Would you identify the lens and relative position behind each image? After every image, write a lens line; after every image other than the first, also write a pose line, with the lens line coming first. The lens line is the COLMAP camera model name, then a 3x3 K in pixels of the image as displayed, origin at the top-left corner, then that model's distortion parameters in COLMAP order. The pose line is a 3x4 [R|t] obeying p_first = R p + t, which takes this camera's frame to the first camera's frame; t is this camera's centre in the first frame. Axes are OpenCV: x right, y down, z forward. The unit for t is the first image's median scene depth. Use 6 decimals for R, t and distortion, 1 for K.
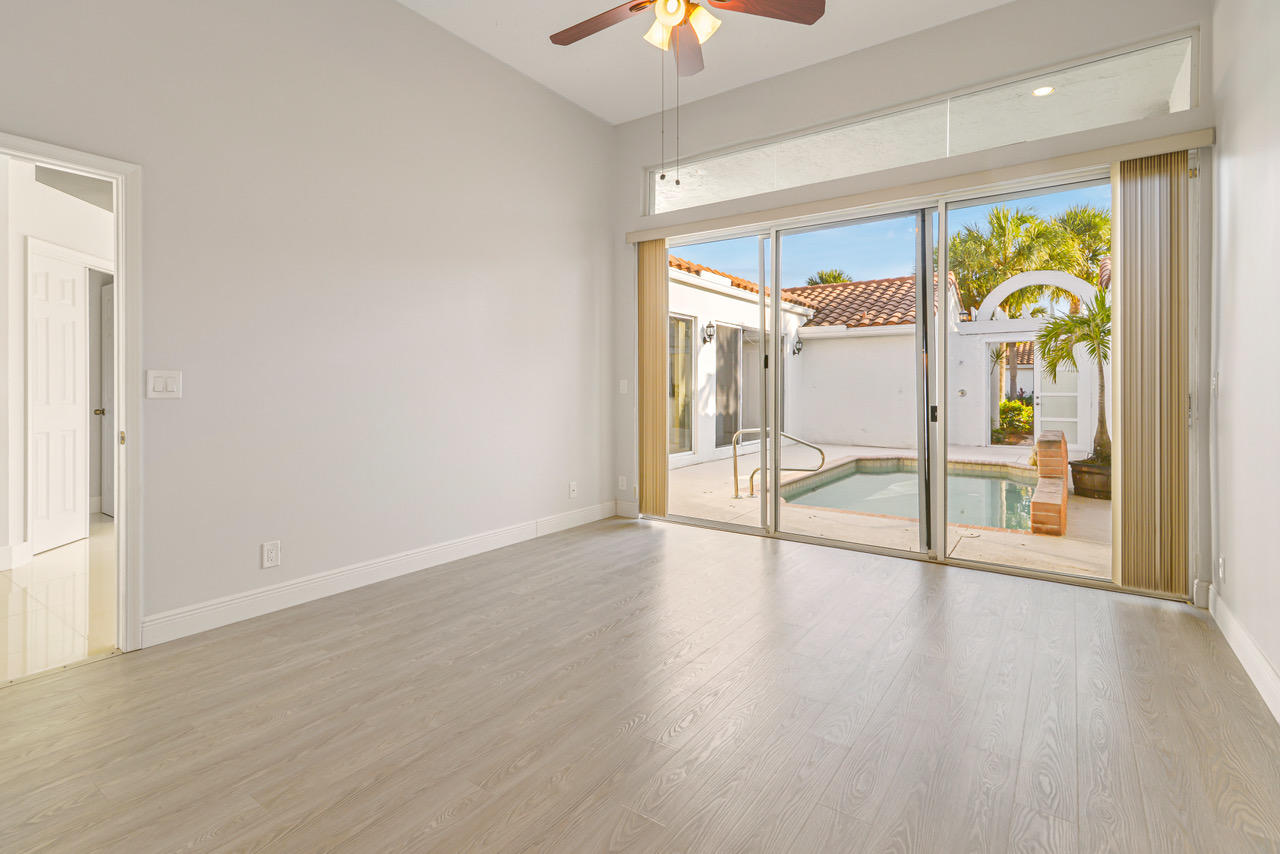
lens RADIAL K [[632.7, 0, 638.2], [0, 632.7, 385.9], [0, 0, 1]] dist [0.003585, 0.000017]
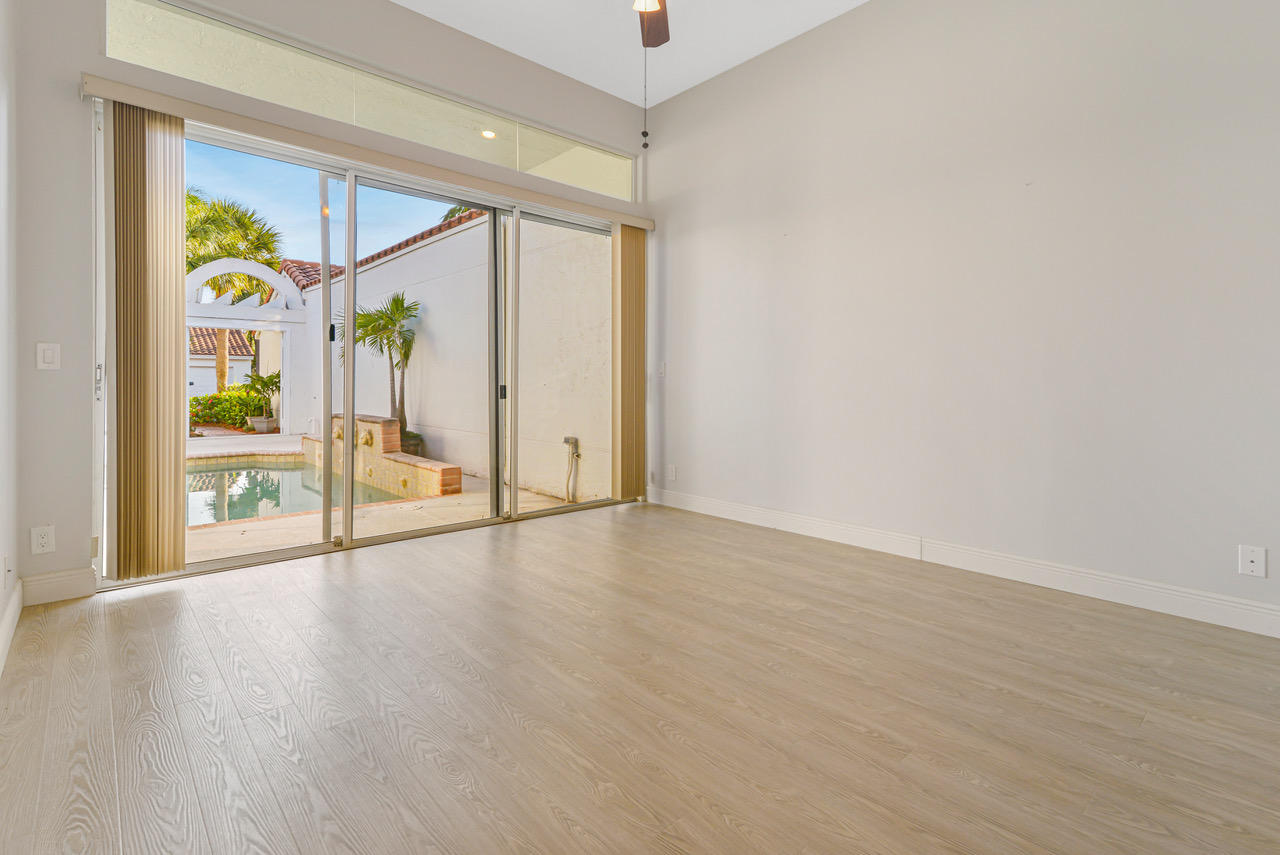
lens RADIAL K [[616.9, 0, 637.2], [0, 616.9, 380.8], [0, 0, 1]] dist [0.002172, 0.000264]
pose [[0.190381, 0.004546, 0.981700, -0.493724], [-0.006073, 0.999976, -0.003453, 0.023111], [-0.981692, -0.005305, 0.190404, 0.477708]]
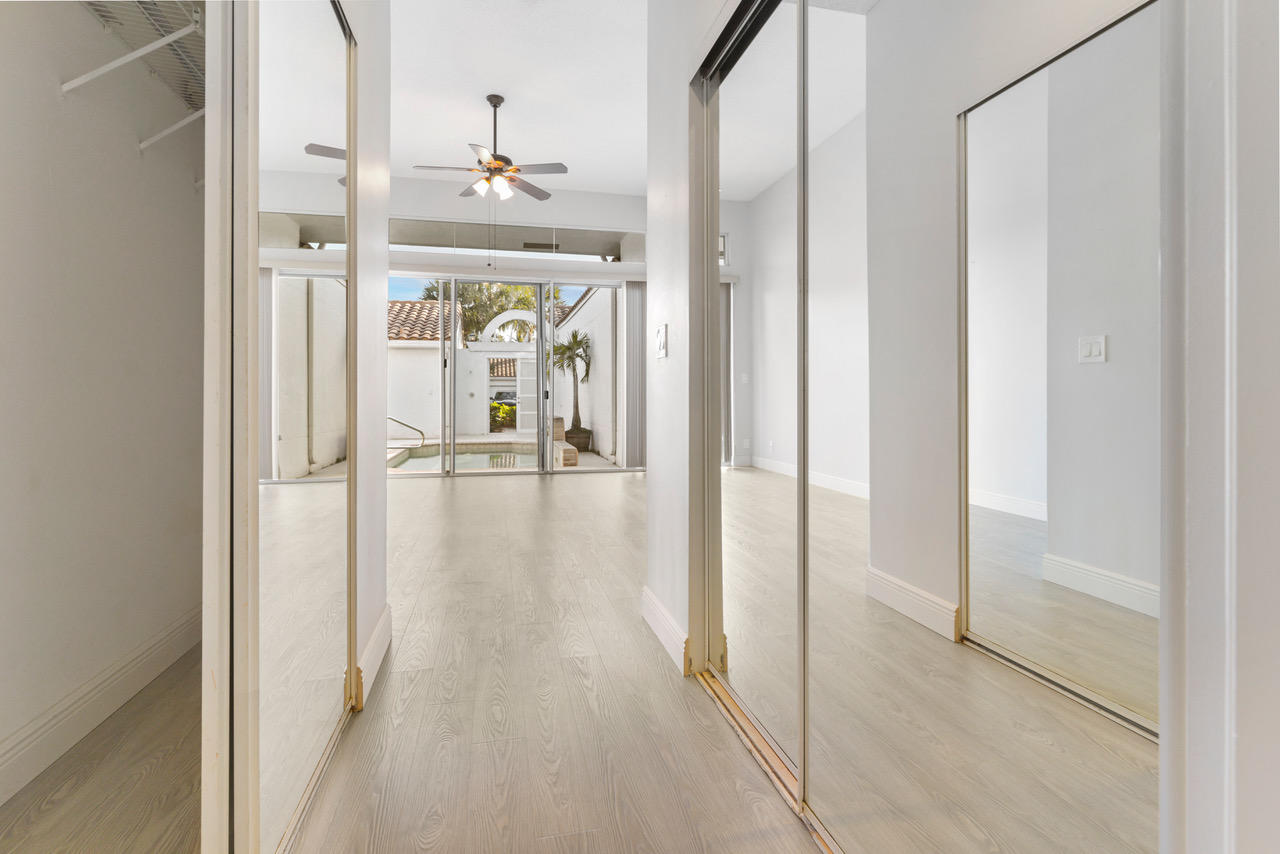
lens RADIAL K [[632.7, 0, 638.2], [0, 632.7, 385.9], [0, 0, 1]] dist [0.003585, 0.000017]
pose [[0.657991, 0.020203, 0.752755, -0.650275], [-0.005924, 0.999748, -0.021654, 0.048238], [-0.753003, 0.009788, 0.657945, -0.365844]]
